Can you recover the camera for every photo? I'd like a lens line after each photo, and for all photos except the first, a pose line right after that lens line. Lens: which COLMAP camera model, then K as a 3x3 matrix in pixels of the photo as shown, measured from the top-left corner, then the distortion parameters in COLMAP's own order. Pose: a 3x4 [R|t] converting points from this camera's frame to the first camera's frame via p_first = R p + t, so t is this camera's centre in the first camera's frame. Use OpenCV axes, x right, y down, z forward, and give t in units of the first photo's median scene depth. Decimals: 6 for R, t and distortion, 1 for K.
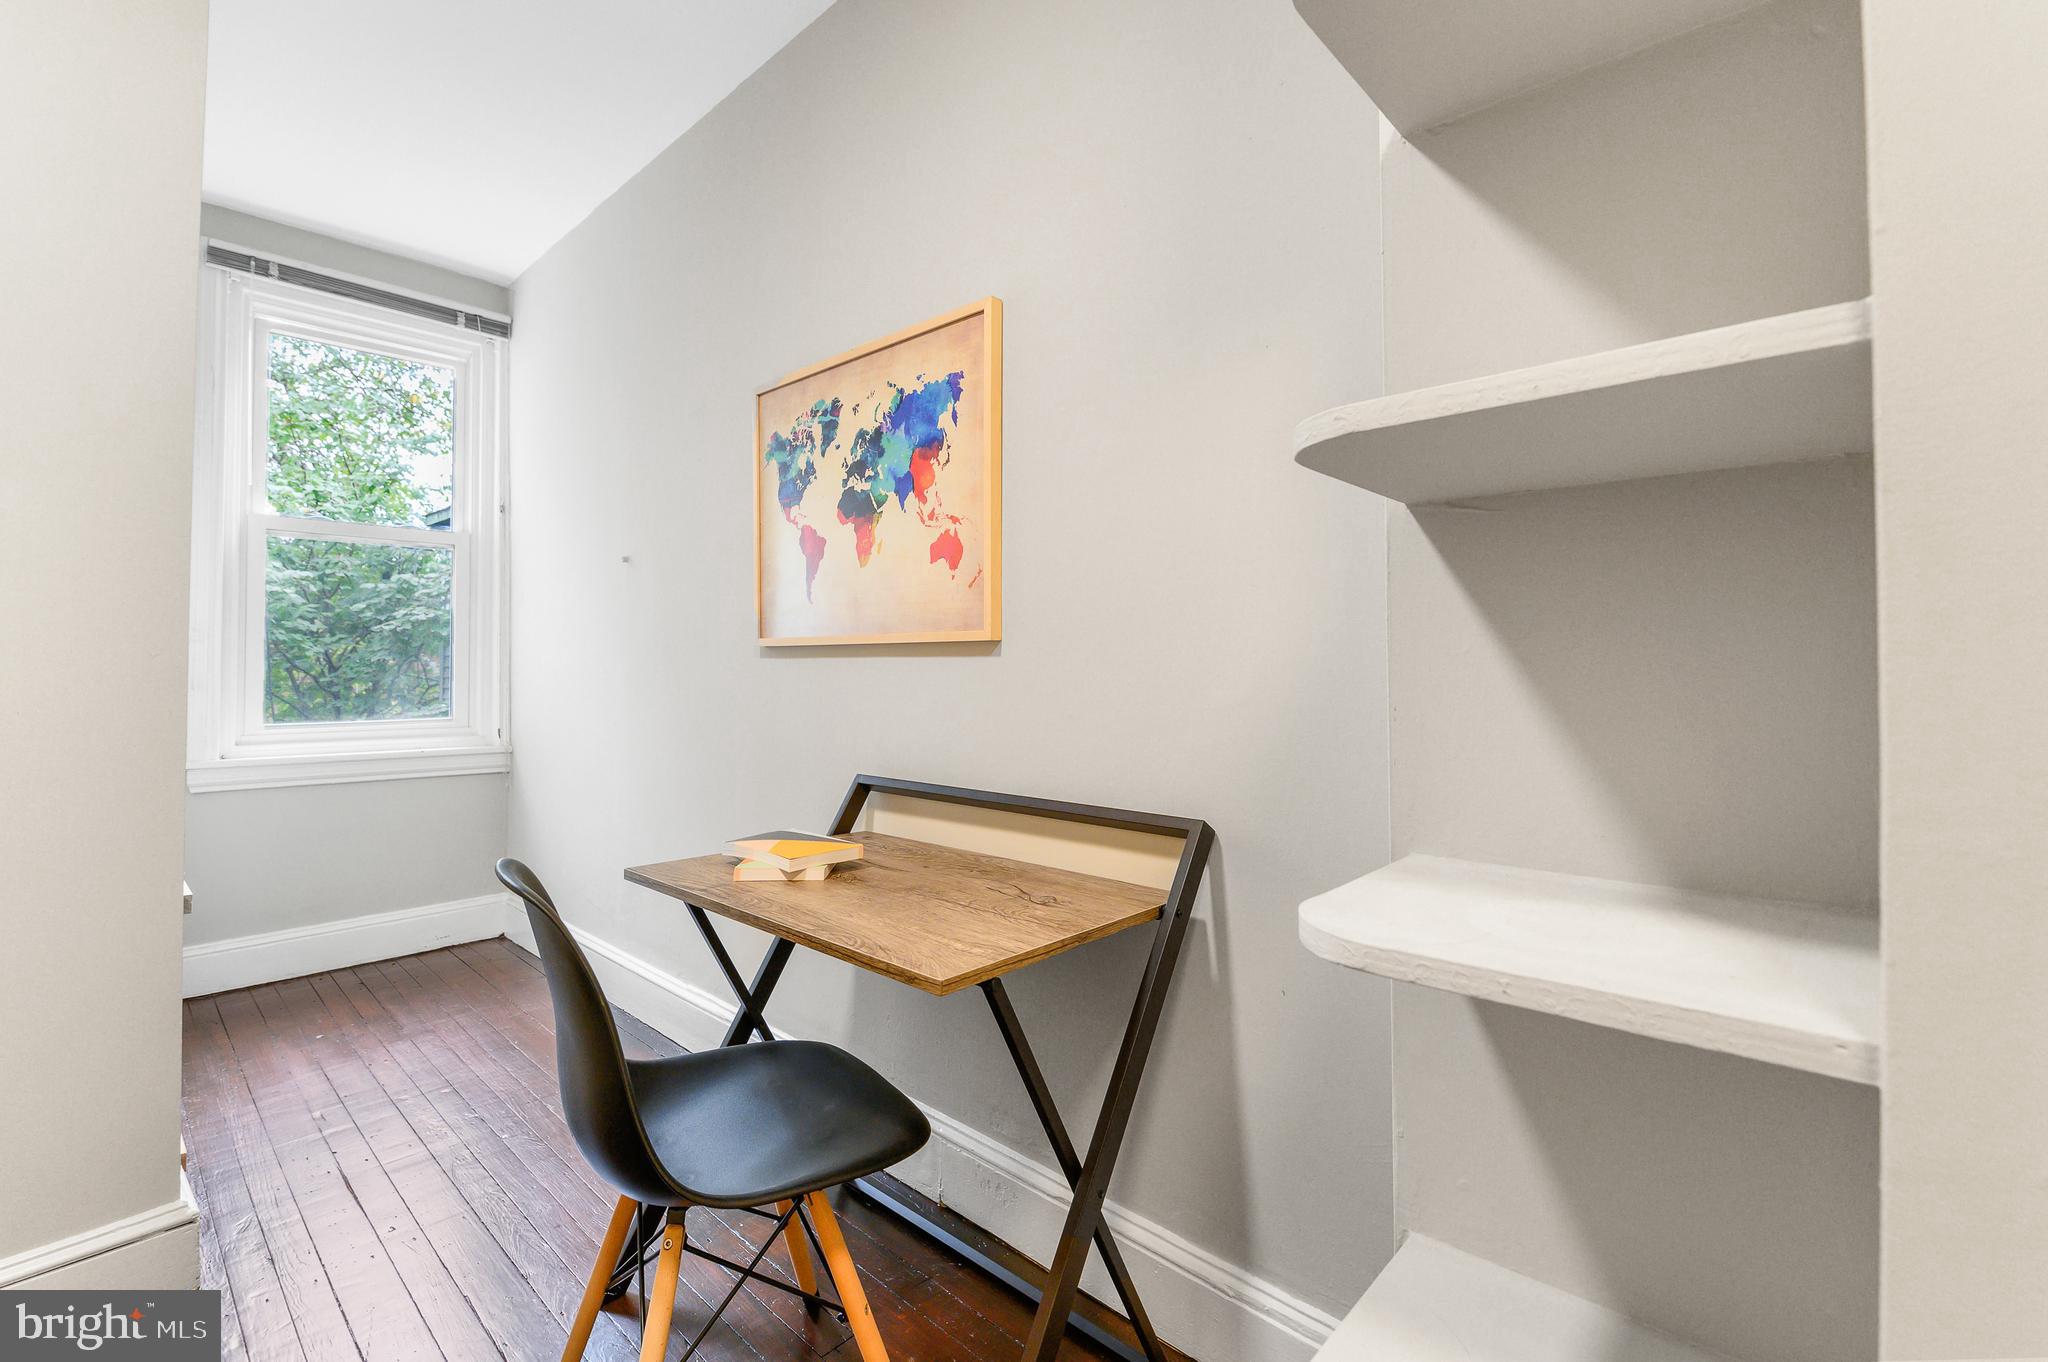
lens RADIAL K [[886.8, 0, 1021.4], [0, 886.8, 665.6], [0, 0, 1]] dist [0.013691, -0.000361]
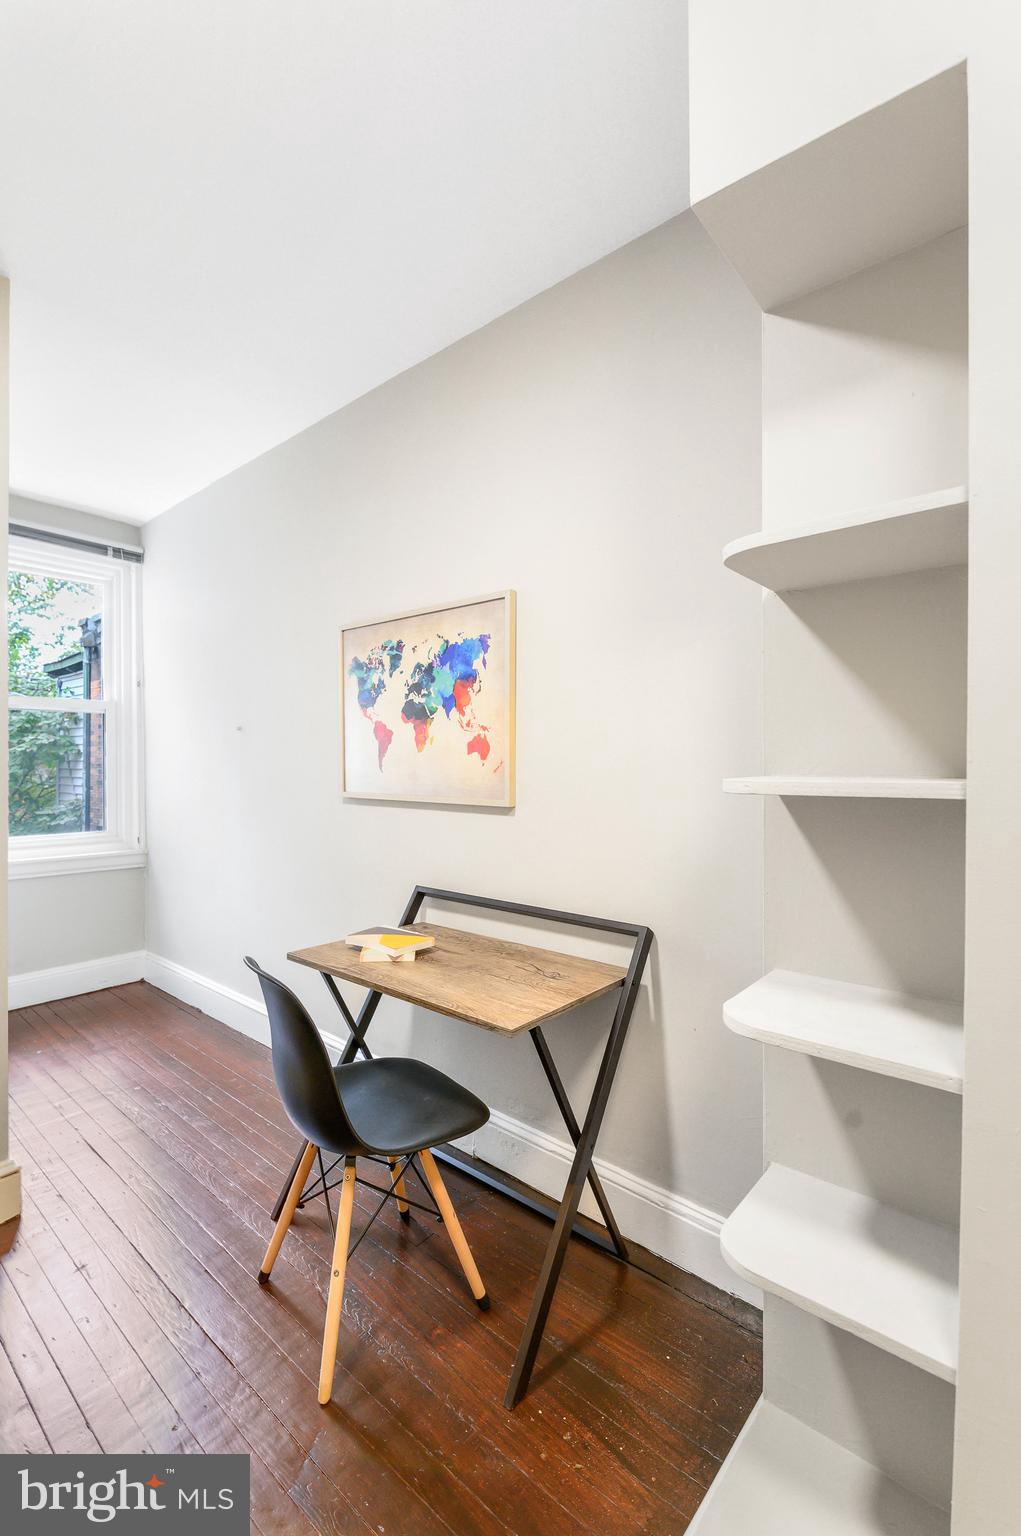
lens RADIAL K [[670.8, 0, 484.6], [0, 670.8, 781.6], [0, 0, 1]] dist [0.018642, -0.000010]
pose [[0.999828, 0.000634, 0.018525, -0.094307], [-0.001175, 0.999572, 0.029217, -0.102033], [-0.018499, -0.029234, 0.999401, -0.187741]]
